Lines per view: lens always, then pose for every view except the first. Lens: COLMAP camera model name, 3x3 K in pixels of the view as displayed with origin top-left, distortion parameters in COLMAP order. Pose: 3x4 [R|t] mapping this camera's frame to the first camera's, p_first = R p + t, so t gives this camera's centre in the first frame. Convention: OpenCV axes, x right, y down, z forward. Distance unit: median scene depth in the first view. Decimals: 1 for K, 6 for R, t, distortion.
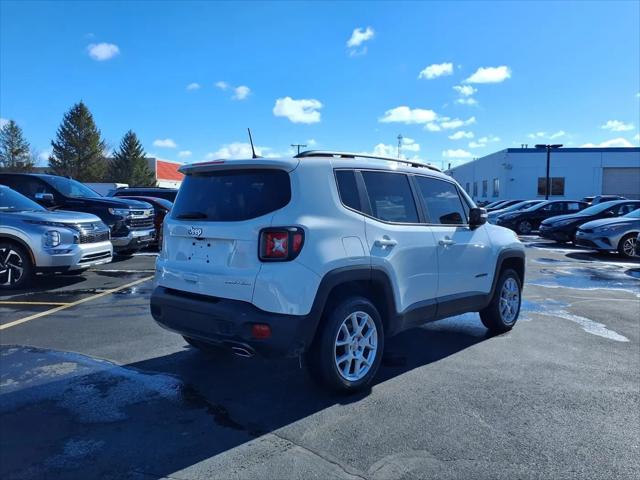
lens RADIAL K [[539.9, 0, 320.0], [0, 539.9, 240.0], [0, 0, 1]] dist [0.018732, 0.001576]
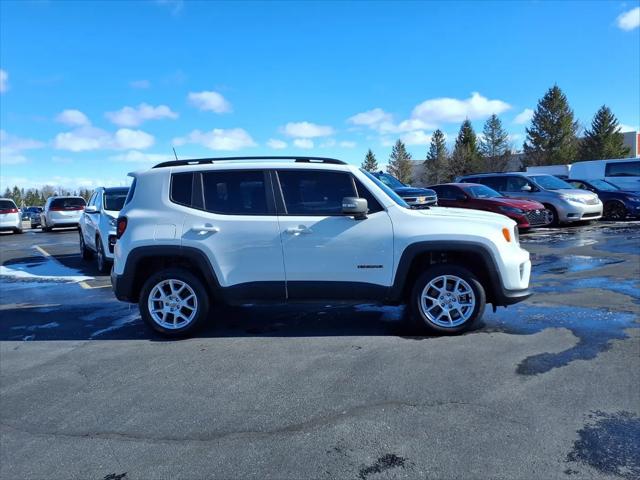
lens RADIAL K [[539.9, 0, 320.0], [0, 539.9, 240.0], [0, 0, 1]] dist [0.018732, 0.001576]
pose [[0.589775, 0.041131, -0.806520, 0.130299], [-0.012905, 0.999055, 0.041513, -0.002650], [0.807465, -0.014075, 0.589748, 0.046891]]
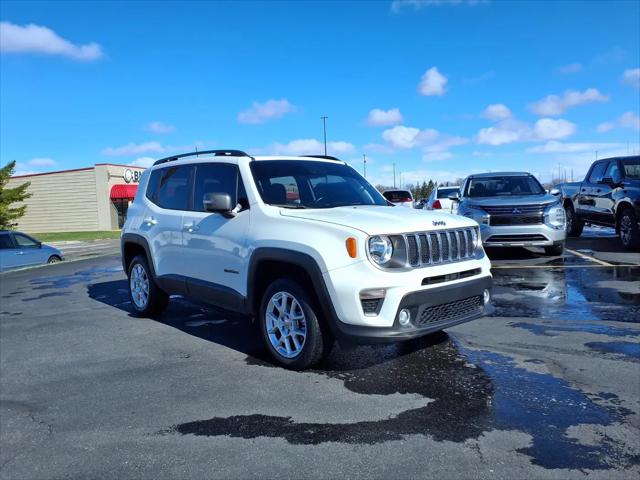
lens RADIAL K [[539.9, 0, 320.0], [0, 539.9, 240.0], [0, 0, 1]] dist [0.018732, 0.001576]
pose [[-0.126020, 0.070113, -0.989547, 0.143076], [-0.032274, 0.996681, 0.074729, -0.006622], [0.991503, 0.041354, -0.123339, 0.159625]]
